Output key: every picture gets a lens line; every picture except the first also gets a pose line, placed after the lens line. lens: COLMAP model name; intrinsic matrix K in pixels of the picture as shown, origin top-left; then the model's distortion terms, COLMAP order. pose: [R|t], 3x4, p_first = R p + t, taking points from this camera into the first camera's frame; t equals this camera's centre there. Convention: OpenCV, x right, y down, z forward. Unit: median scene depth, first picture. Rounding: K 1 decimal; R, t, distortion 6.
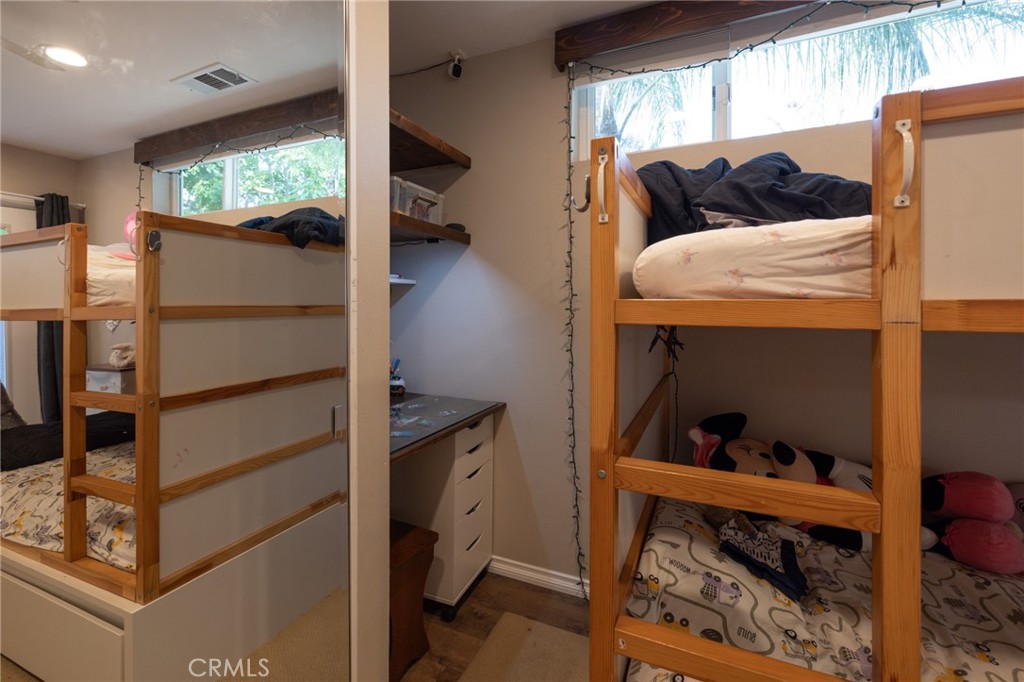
lens RADIAL K [[450.3, 0, 520.9], [0, 450.3, 295.3], [0, 0, 1]] dist [0.011482, -0.000015]
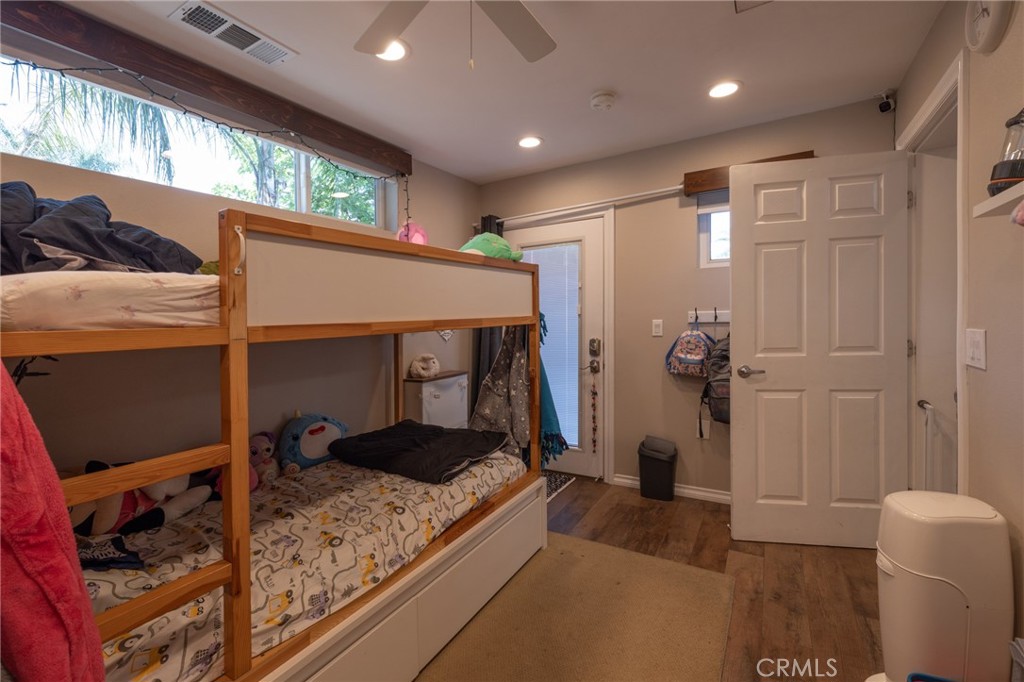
lens RADIAL K [[450.3, 0, 518.8], [0, 450.3, 320.4], [0, 0, 1]] dist [0.011482, -0.000015]
pose [[0.116919, -0.006992, 0.993117, -0.678830], [0.013734, 0.999891, 0.005423, -0.008017], [-0.993046, 0.013005, 0.117002, -0.252749]]
